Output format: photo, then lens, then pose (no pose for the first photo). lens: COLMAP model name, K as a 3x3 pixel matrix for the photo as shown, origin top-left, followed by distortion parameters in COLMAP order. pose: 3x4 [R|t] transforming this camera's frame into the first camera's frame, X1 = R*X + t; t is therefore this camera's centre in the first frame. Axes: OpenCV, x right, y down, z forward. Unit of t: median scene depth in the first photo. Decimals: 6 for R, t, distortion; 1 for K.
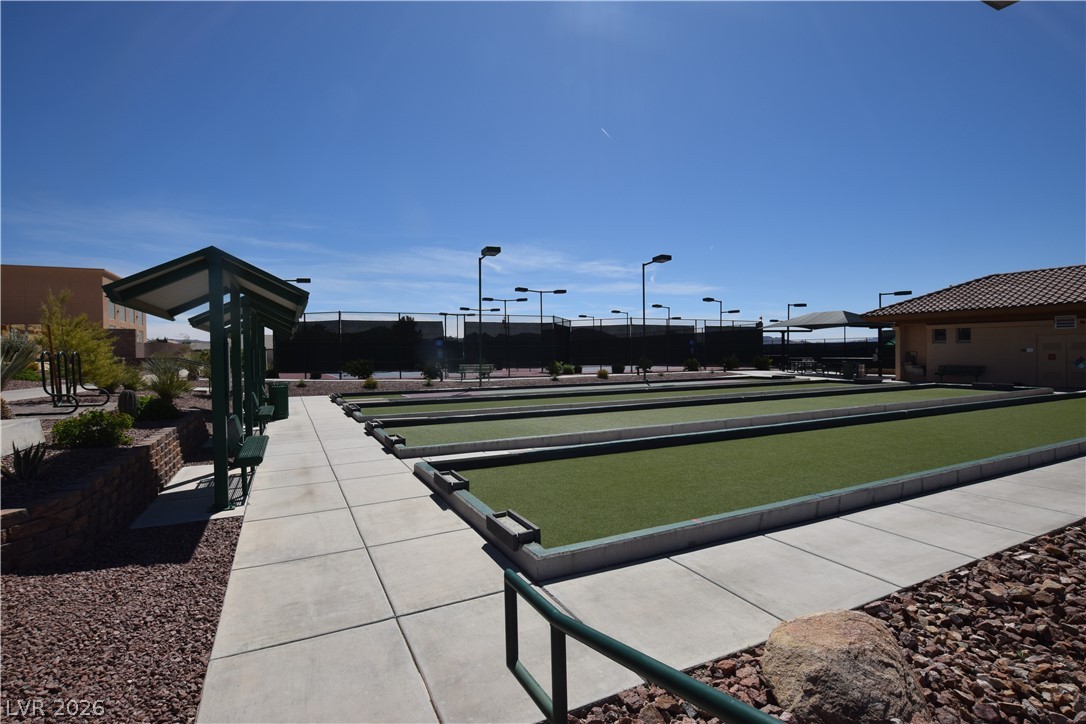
lens RADIAL K [[545.7, 0, 550.7], [0, 545.7, 356.1], [0, 0, 1]] dist [-0.002727, -0.000222]
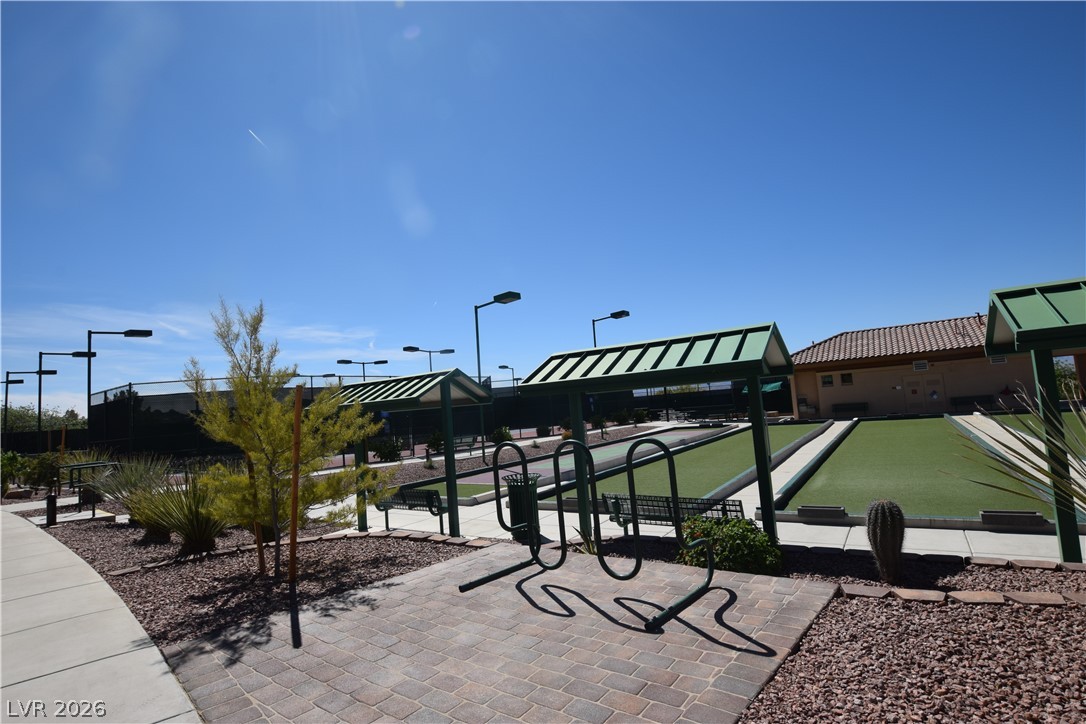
lens RADIAL K [[545.7, 0, 548.1], [0, 545.7, 360.8], [0, 0, 1]] dist [-0.002727, -0.000222]
pose [[0.870060, -0.014386, 0.492736, -0.401200], [0.069710, 0.993120, -0.094096, -0.008824], [-0.487993, 0.116218, 0.865076, 0.206459]]
